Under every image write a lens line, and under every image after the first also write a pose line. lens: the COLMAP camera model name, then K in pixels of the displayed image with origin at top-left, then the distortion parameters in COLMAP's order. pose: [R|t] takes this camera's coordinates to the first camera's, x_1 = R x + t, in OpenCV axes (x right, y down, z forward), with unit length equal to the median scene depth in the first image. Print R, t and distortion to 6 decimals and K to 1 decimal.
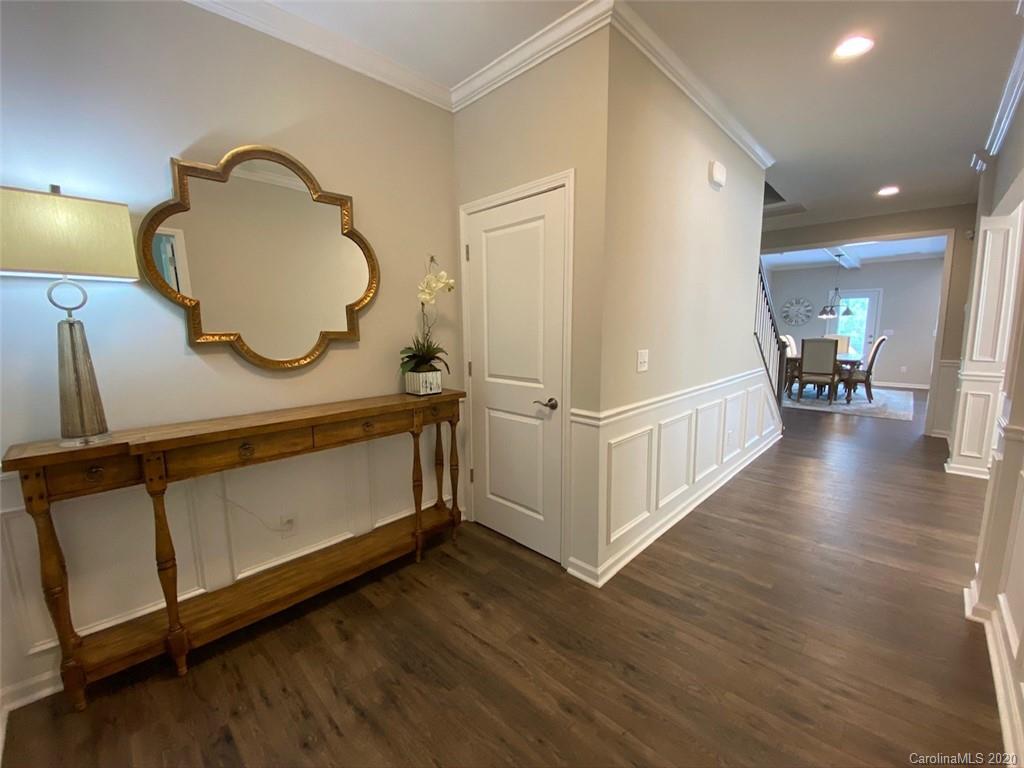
lens RADIAL K [[419.2, 0, 507.3], [0, 419.2, 380.7], [0, 0, 1]] dist [0.005797, -0.005968]
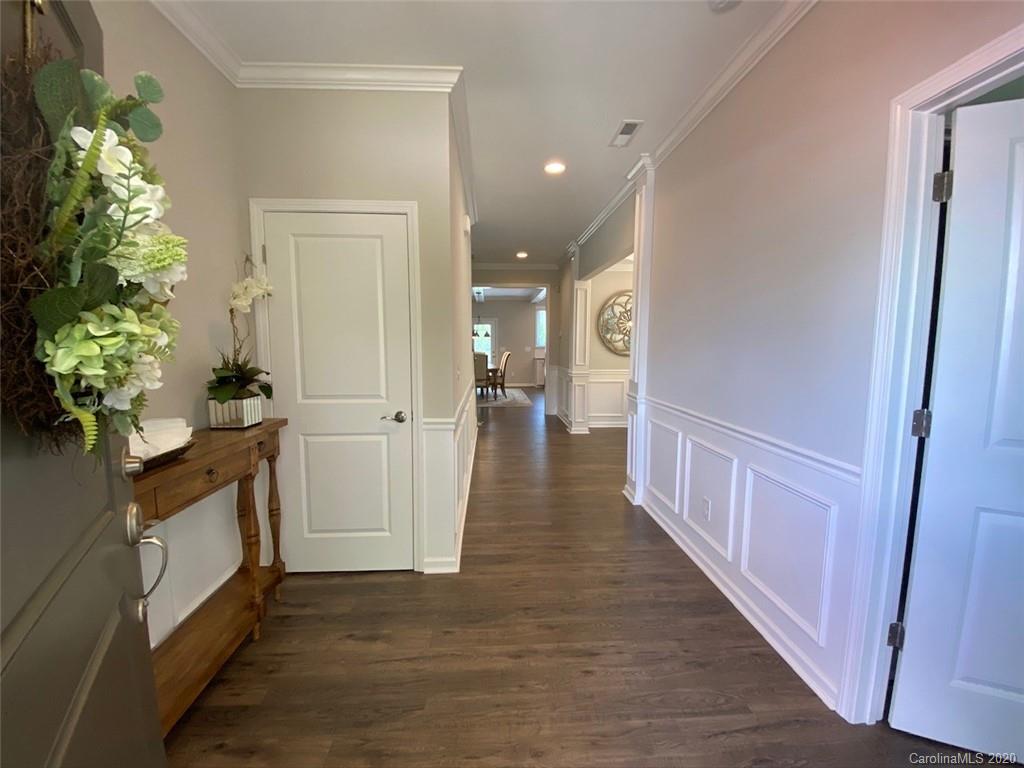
lens RADIAL K [[419.2, 0, 504.6], [0, 419.2, 382.6], [0, 0, 1]] dist [0.005797, -0.005968]
pose [[0.680528, -0.062623, 0.730041, -0.469548], [0.090119, 0.995930, 0.001424, -0.008287], [-0.727159, 0.064822, 0.683402, 0.093565]]
